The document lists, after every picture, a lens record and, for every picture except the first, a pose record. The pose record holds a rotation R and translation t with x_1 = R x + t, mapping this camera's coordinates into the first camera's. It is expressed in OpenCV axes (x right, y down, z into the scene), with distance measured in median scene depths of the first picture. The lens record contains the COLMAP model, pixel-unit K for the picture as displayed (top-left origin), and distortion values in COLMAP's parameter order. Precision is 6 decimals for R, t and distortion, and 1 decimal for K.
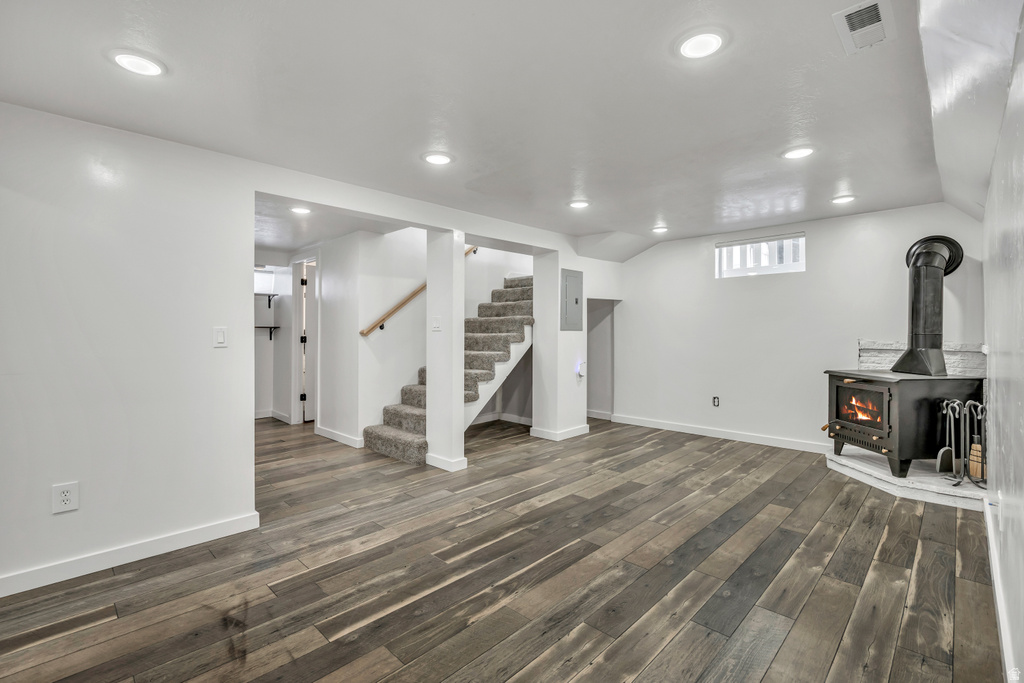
lens RADIAL K [[461.7, 0, 517.2], [0, 461.7, 332.4], [0, 0, 1]] dist [-0.016177, 0.000859]
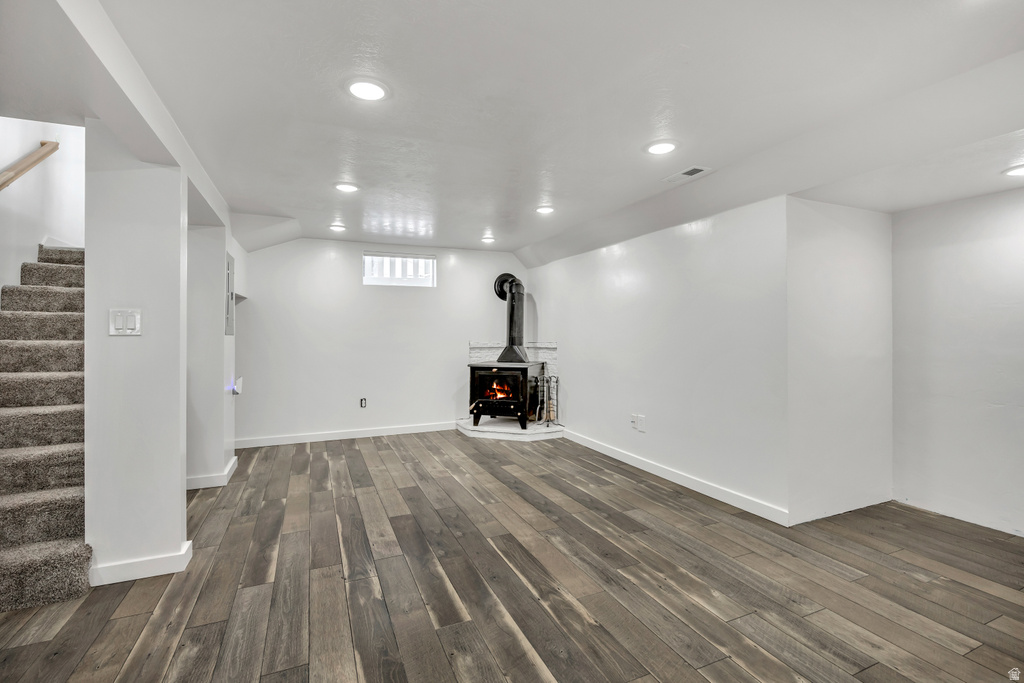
lens RADIAL K [[461.7, 0, 517.2], [0, 461.7, 332.4], [0, 0, 1]] dist [-0.016177, 0.000859]
pose [[0.375289, 0.003772, 0.926900, -0.687853], [0.006260, 0.999959, -0.006604, -0.000012], [-0.926887, 0.008281, 0.375250, 0.484399]]
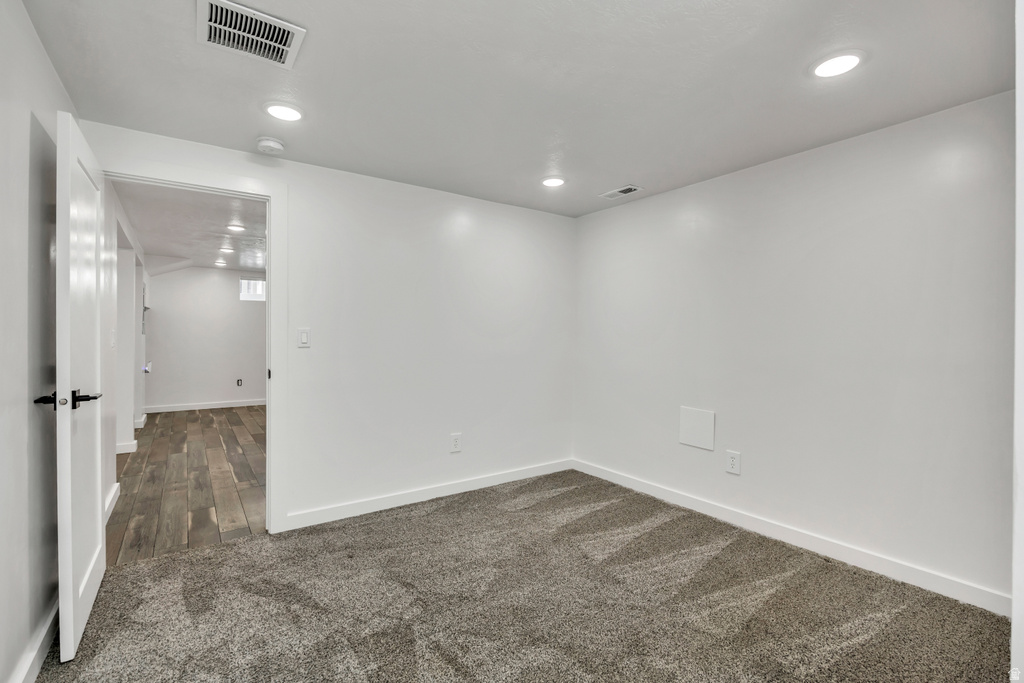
lens RADIAL K [[464.1, 0, 515.5], [0, 464.1, 335.6], [0, 0, 1]] dist [0.003295, 0.000443]
pose [[0.185438, 0.001252, 0.982655, -1.500991], [-0.002730, 0.999996, -0.000759, -0.005191], [-0.982652, -0.002542, 0.185440, -0.266072]]
